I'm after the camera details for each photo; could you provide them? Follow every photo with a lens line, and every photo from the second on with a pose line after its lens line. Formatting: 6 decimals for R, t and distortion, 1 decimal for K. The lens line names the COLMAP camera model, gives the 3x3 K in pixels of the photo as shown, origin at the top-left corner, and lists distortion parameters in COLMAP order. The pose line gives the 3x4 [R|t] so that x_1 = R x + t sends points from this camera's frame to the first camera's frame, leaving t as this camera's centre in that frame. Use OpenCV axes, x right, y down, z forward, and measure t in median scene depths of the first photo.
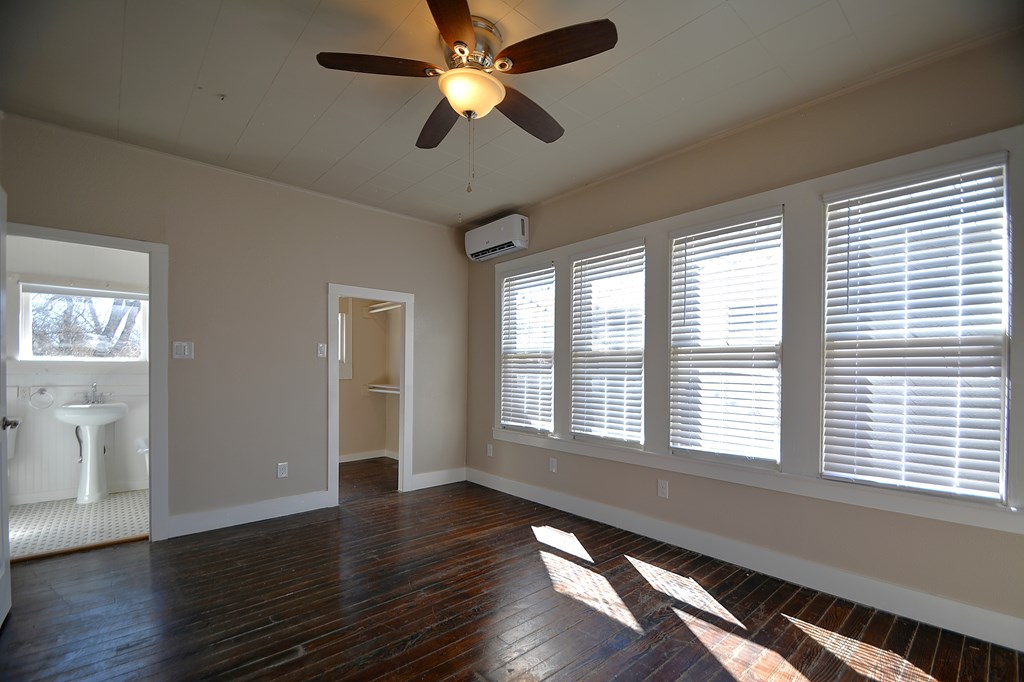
lens RADIAL K [[455.7, 0, 509.0], [0, 455.7, 367.1], [0, 0, 1]] dist [0.012039, -0.014564]
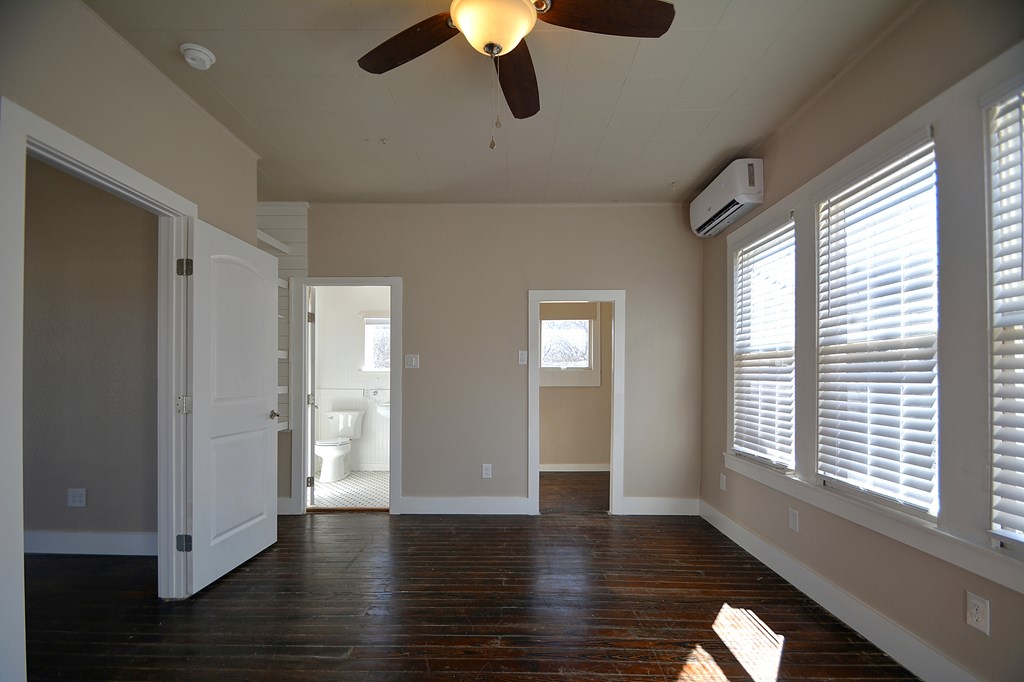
lens RADIAL K [[451.6, 0, 488.8], [0, 451.6, 370.7], [0, 0, 1]] dist [0.015022, -0.015100]
pose [[0.734724, -0.013744, -0.678227, 0.238433], [0.008598, 0.999903, -0.010949, 0.002926], [0.678312, 0.002213, 0.734771, 0.238263]]
